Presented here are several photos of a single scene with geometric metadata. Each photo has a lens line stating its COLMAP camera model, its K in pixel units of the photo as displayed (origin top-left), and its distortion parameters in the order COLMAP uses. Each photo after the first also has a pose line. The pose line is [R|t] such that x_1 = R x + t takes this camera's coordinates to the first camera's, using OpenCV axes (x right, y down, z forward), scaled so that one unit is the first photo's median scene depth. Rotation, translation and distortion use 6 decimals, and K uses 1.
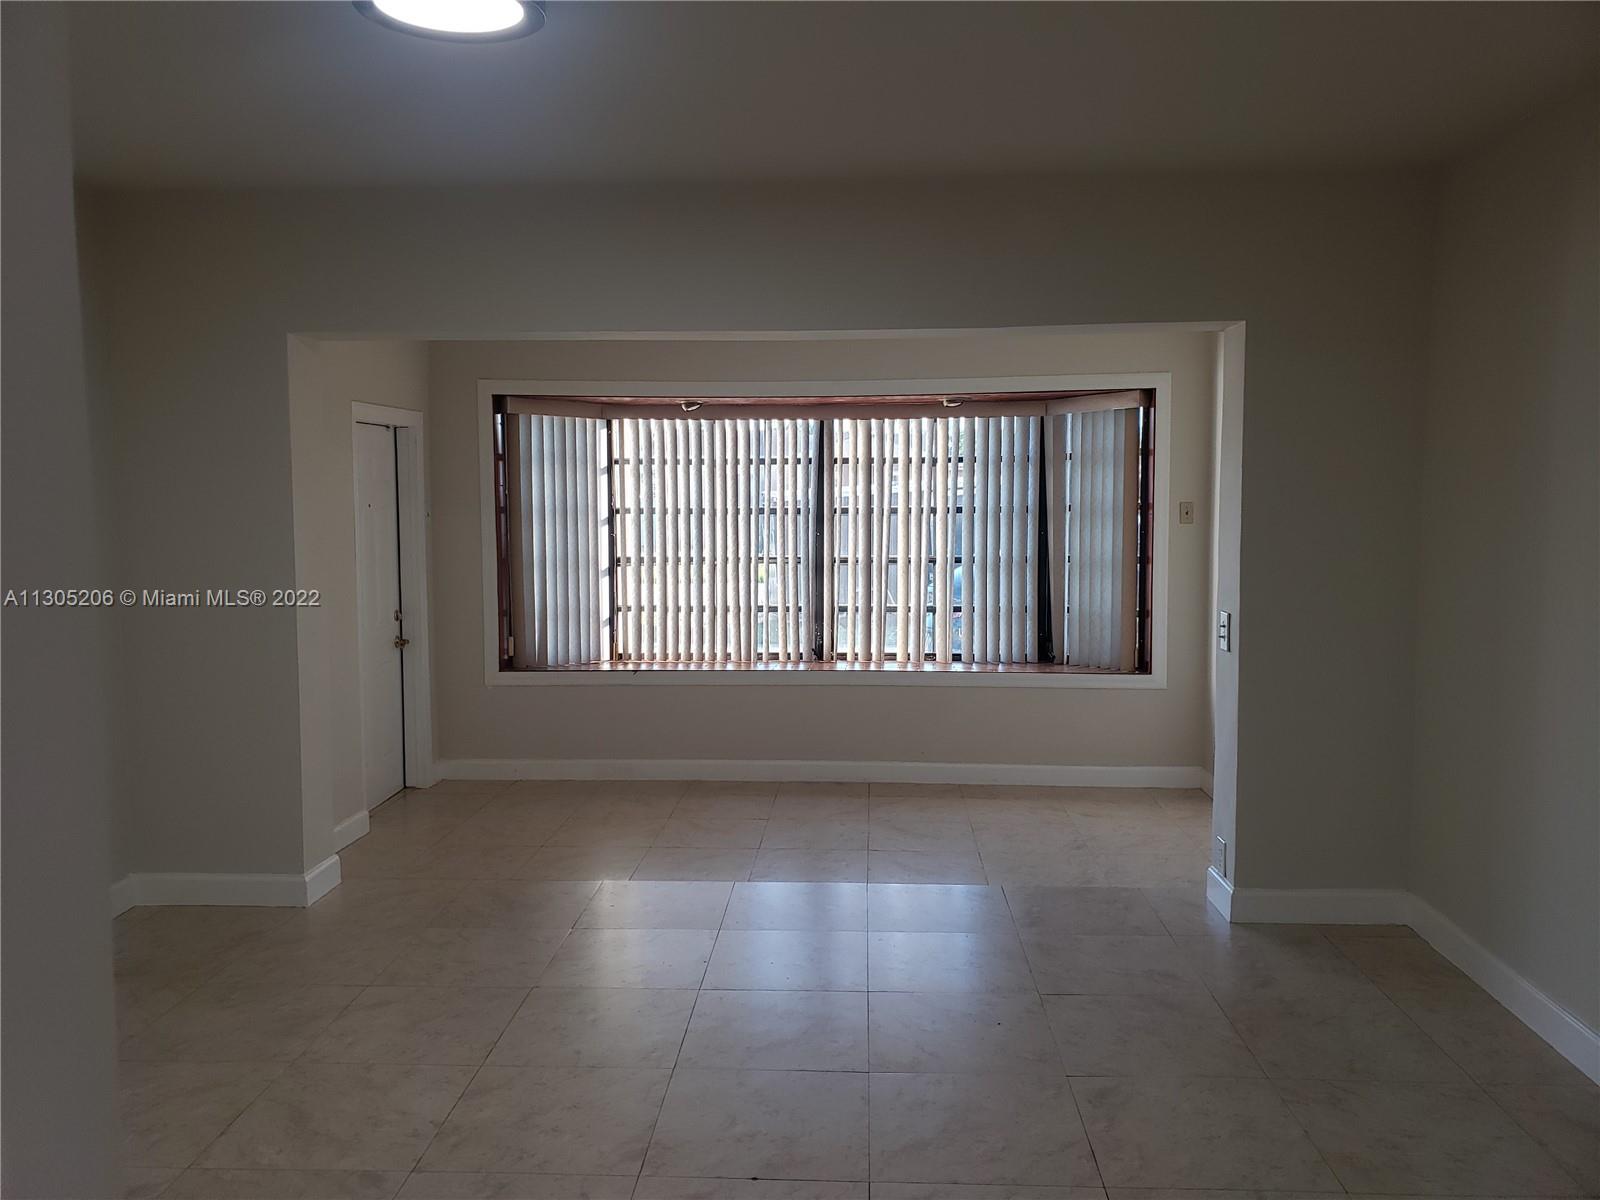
lens RADIAL K [[1292.4, 0, 822.3], [0, 1292.4, 600.1], [0, 0, 1]] dist [0.180797, -0.167653]
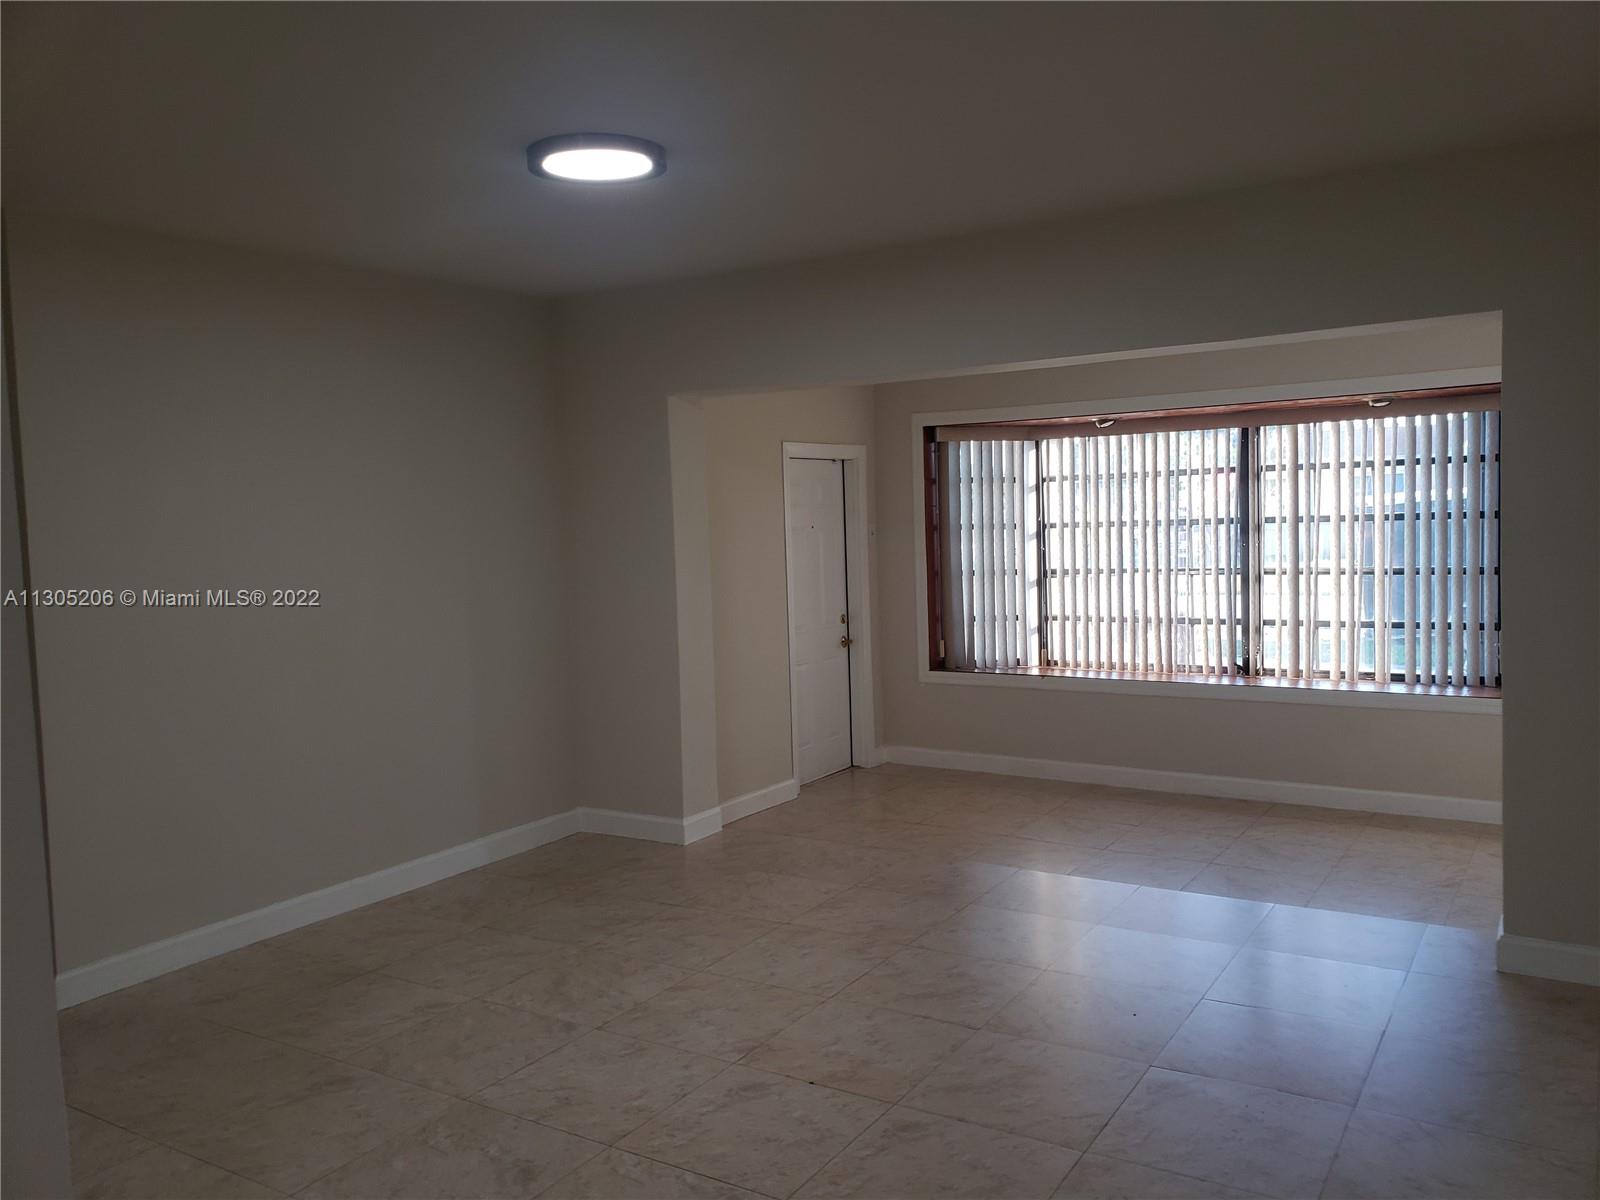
lens RADIAL K [[1292.4, 0, 822.3], [0, 1292.4, 600.1], [0, 0, 1]] dist [0.180797, -0.167653]
pose [[0.876050, 0.012209, -0.482067, 0.199760], [-0.016248, 0.999859, -0.004205, -0.000209], [0.481947, 0.011517, 0.876125, -0.020042]]
